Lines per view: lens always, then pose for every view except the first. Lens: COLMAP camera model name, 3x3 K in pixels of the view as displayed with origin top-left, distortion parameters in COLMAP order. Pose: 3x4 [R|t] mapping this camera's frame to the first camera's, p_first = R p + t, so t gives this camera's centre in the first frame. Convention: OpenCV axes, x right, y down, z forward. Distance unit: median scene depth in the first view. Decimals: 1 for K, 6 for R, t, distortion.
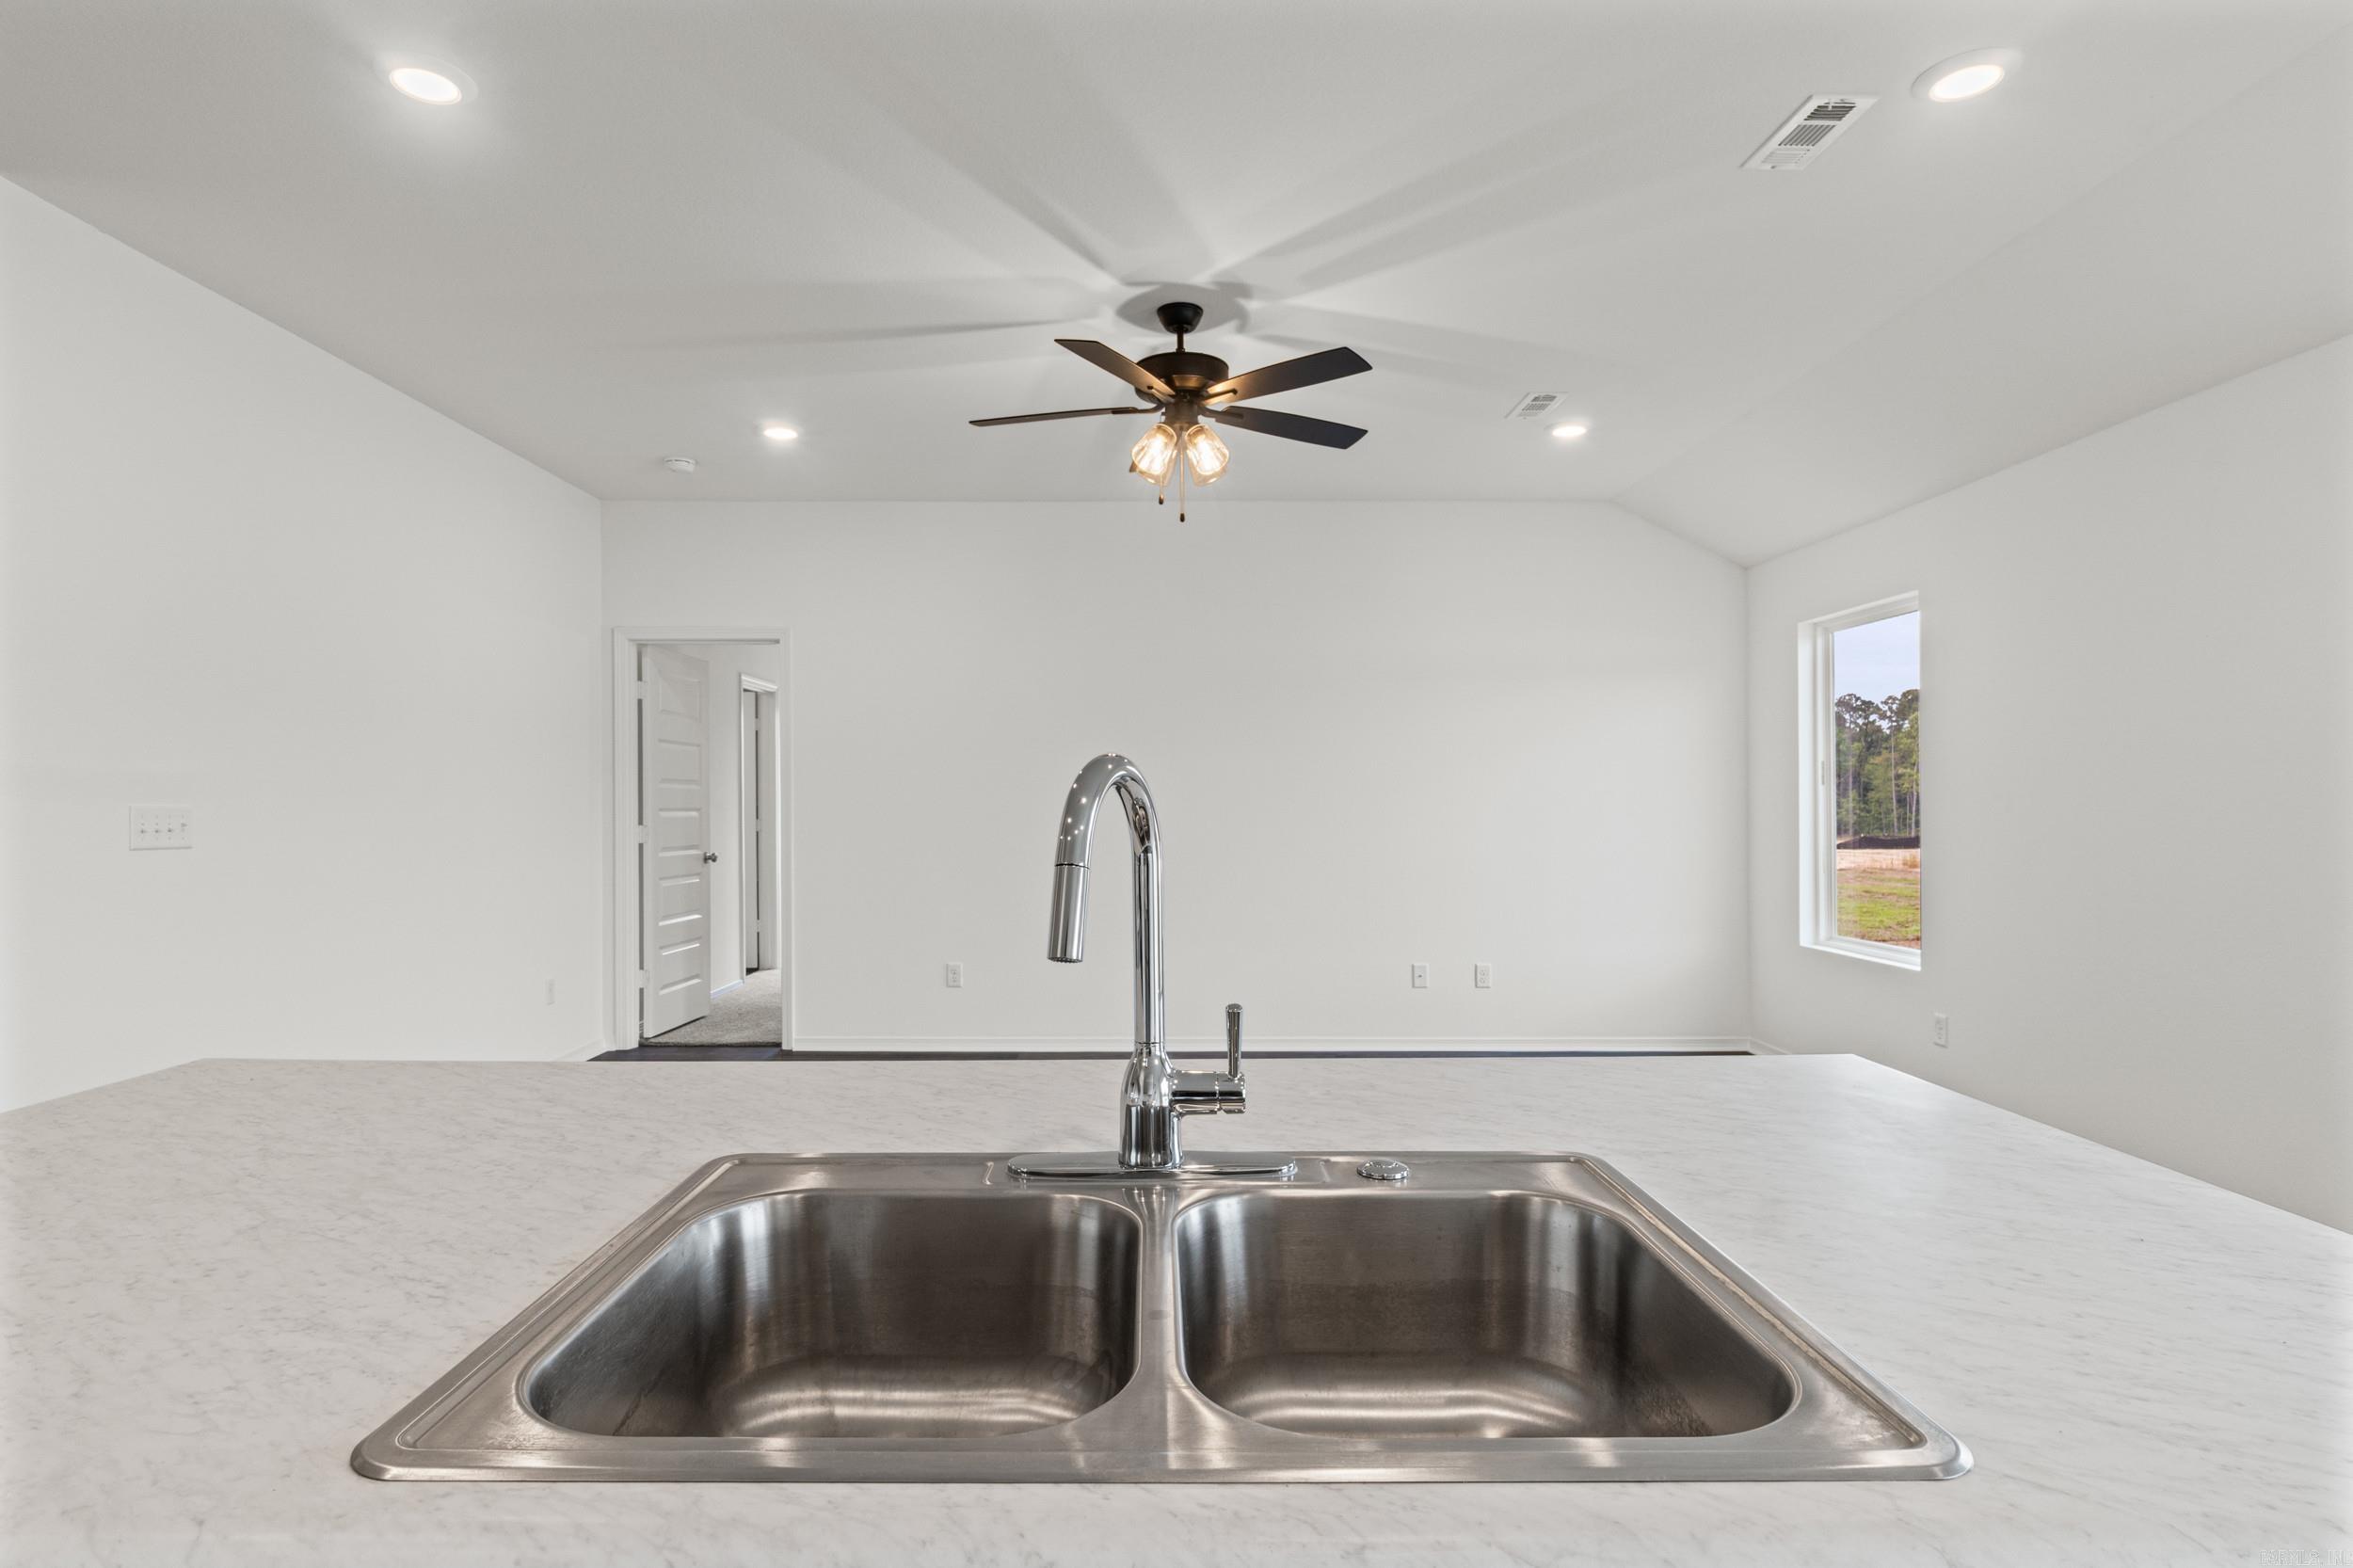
lens RADIAL K [[1234.9, 0, 1156.9], [0, 1234.9, 816.0], [0, 0, 1]] dist [-0.003440, -0.000372]
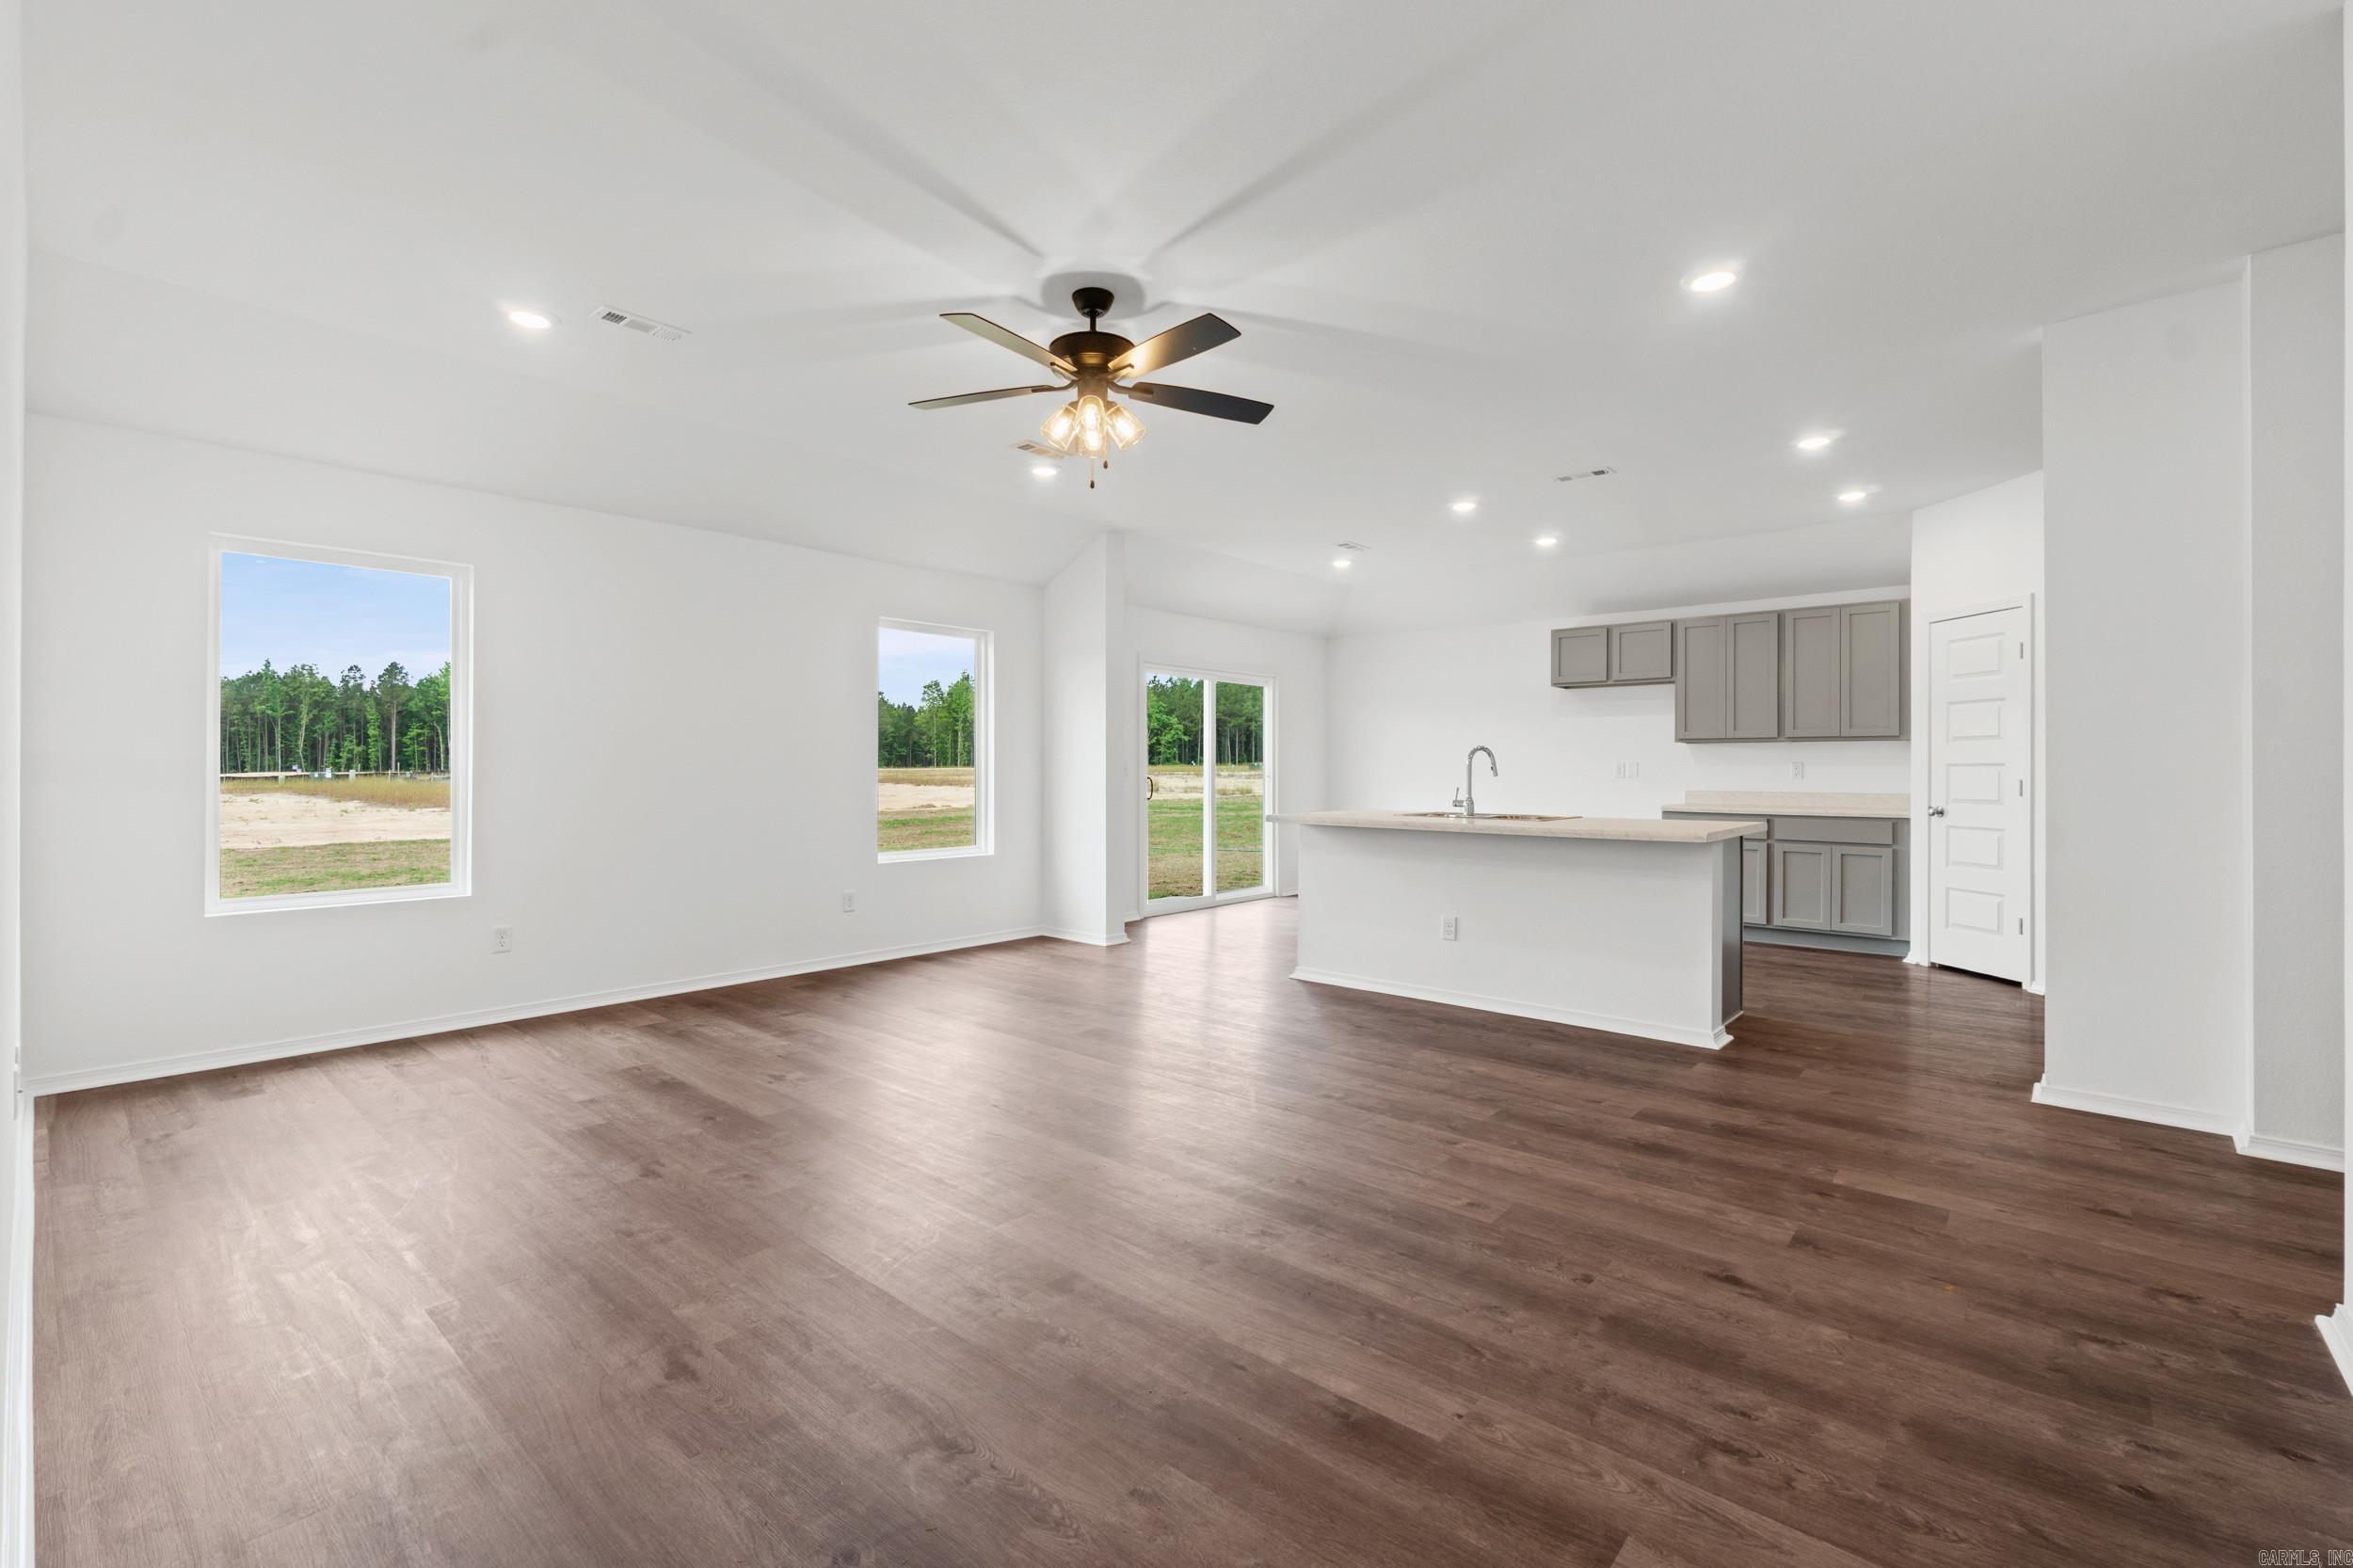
lens RADIAL K [[1010.5, 0, 1148.2], [0, 1010.5, 772.7], [0, 0, 1]] dist [-0.001391, 0.000490]
pose [[-0.736074, -0.003304, 0.676893, -0.442278], [0.005638, 0.999923, 0.011012, 0.003074], [-0.676878, 0.011921, -0.735999, 1.153997]]
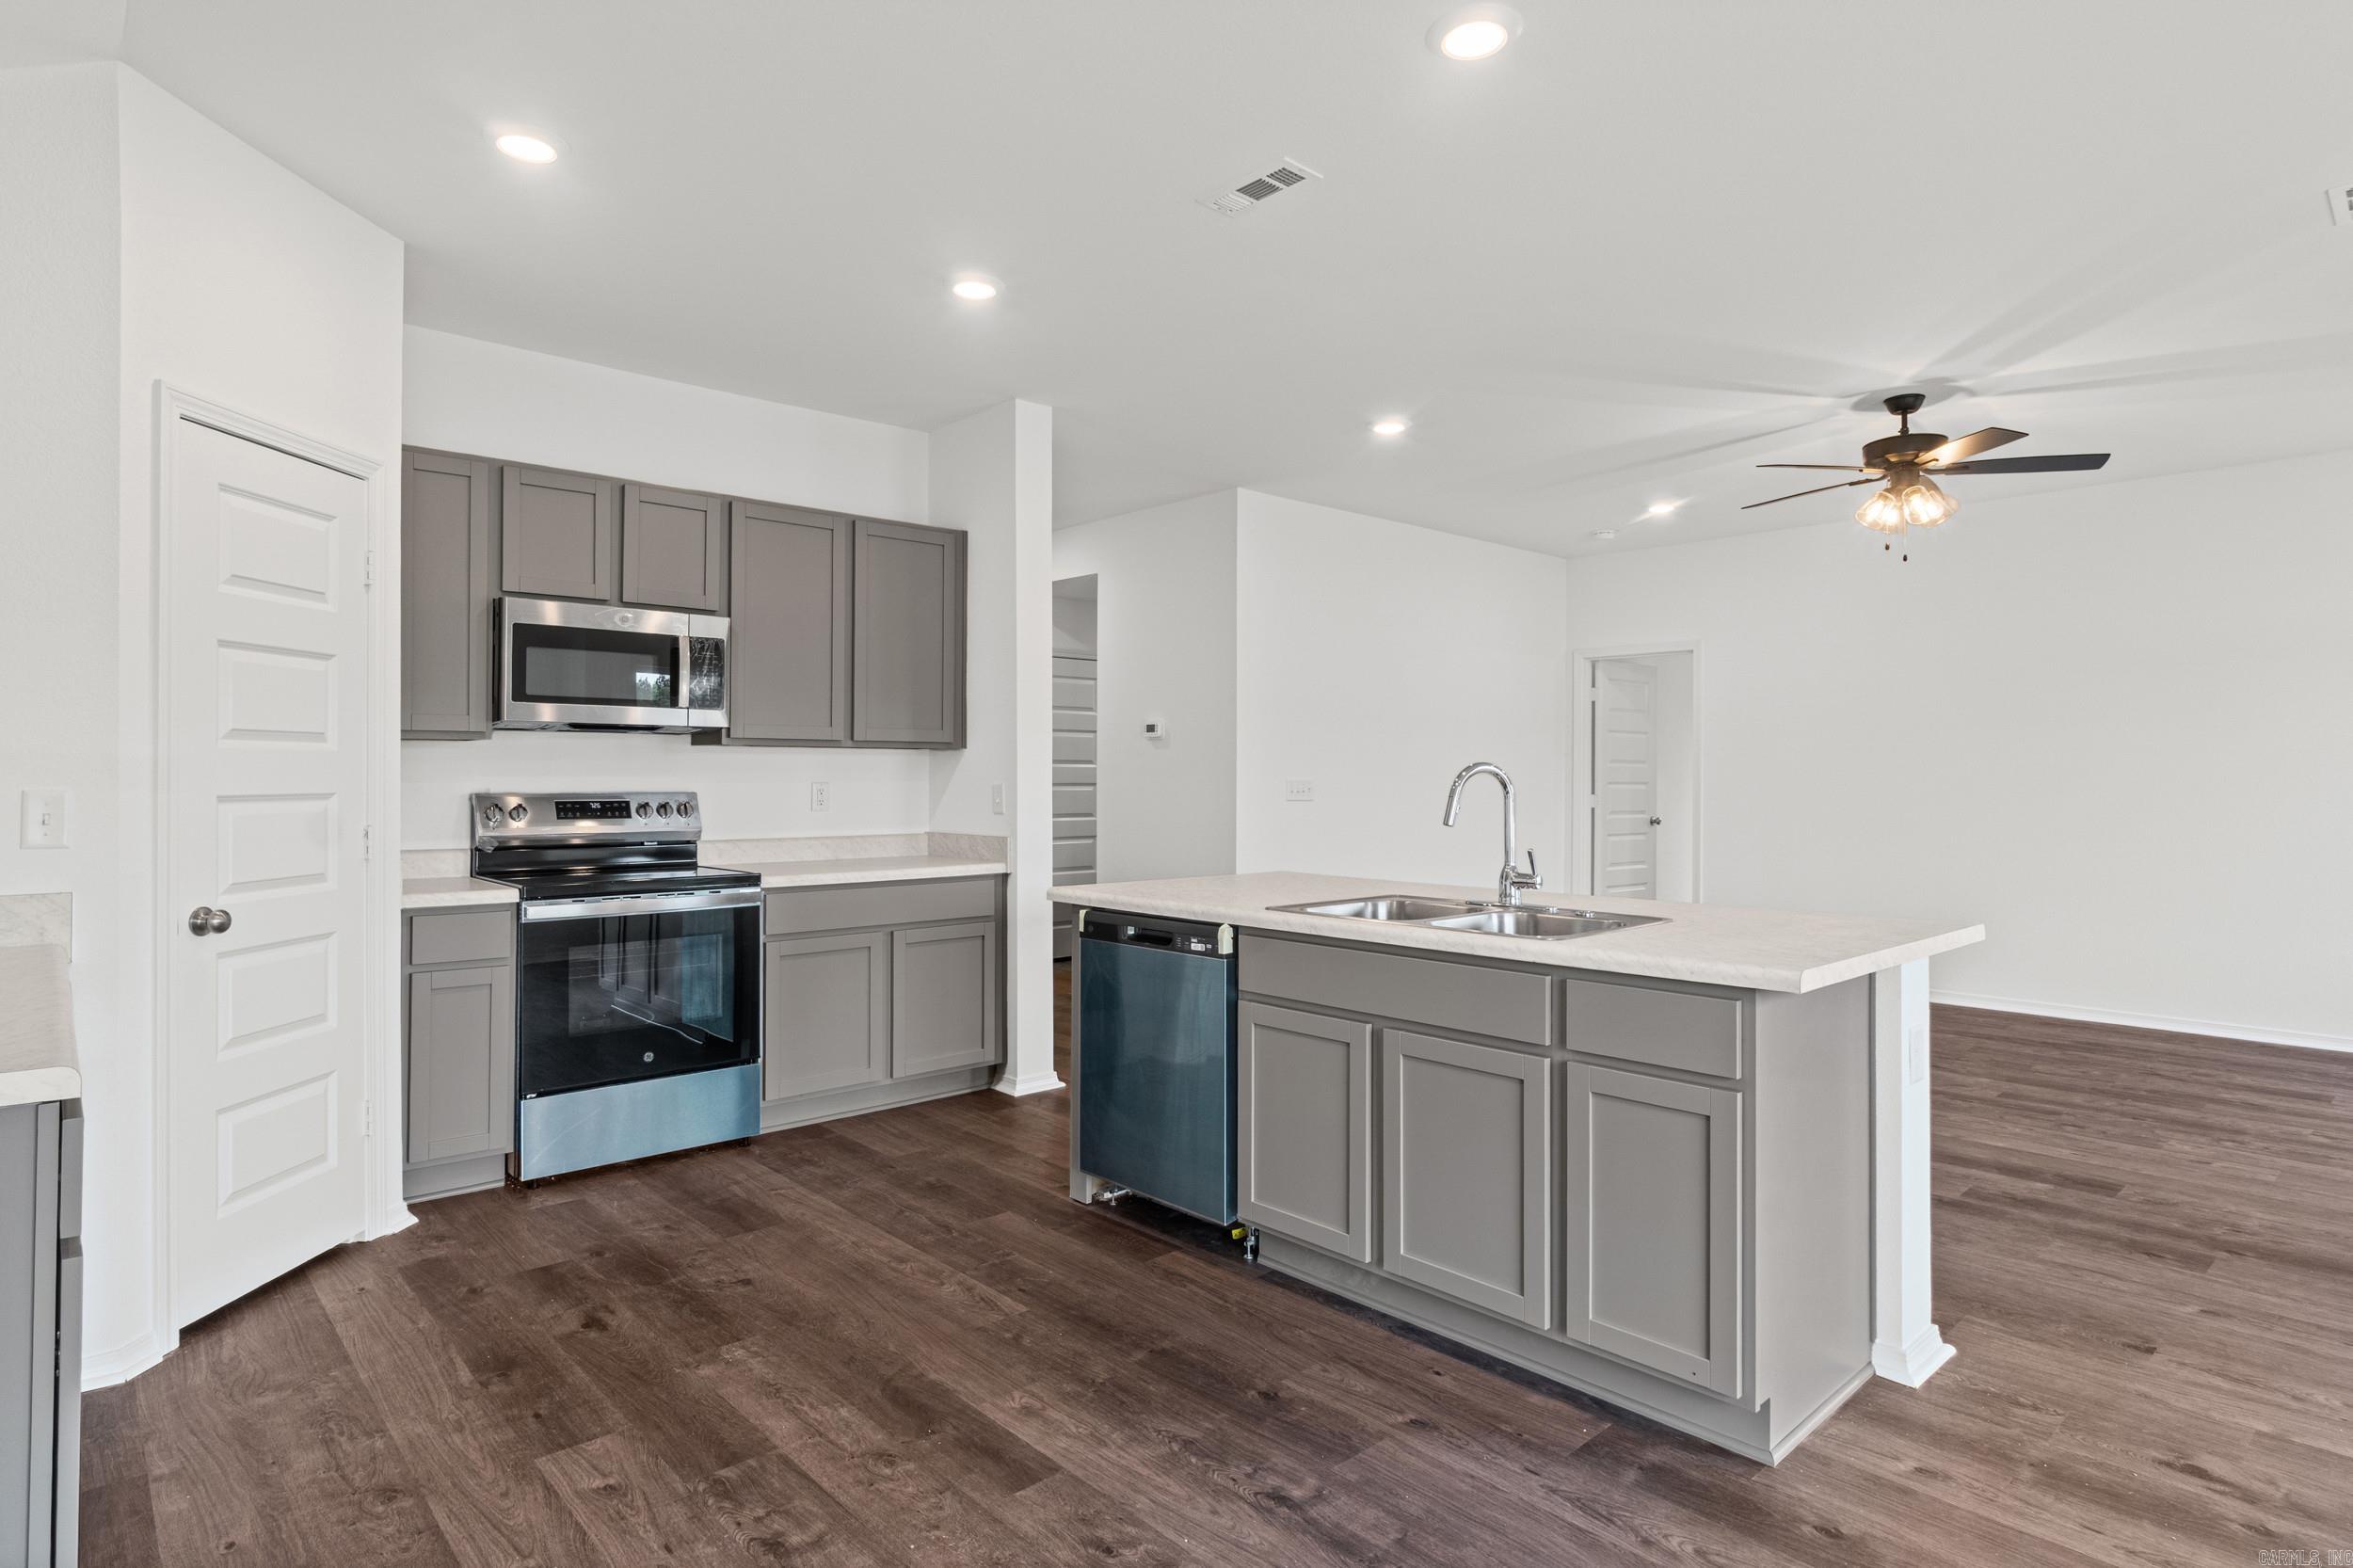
lens RADIAL K [[1247.2, 0, 1151.3], [0, 1247.2, 771.4], [0, 0, 1]] dist [-0.003881, 0.000083]
pose [[0.663784, -0.000613, -0.747924, 0.332484], [-0.010561, 0.999892, -0.010193, 0.001481], [0.747850, 0.014665, 0.663706, -0.317065]]
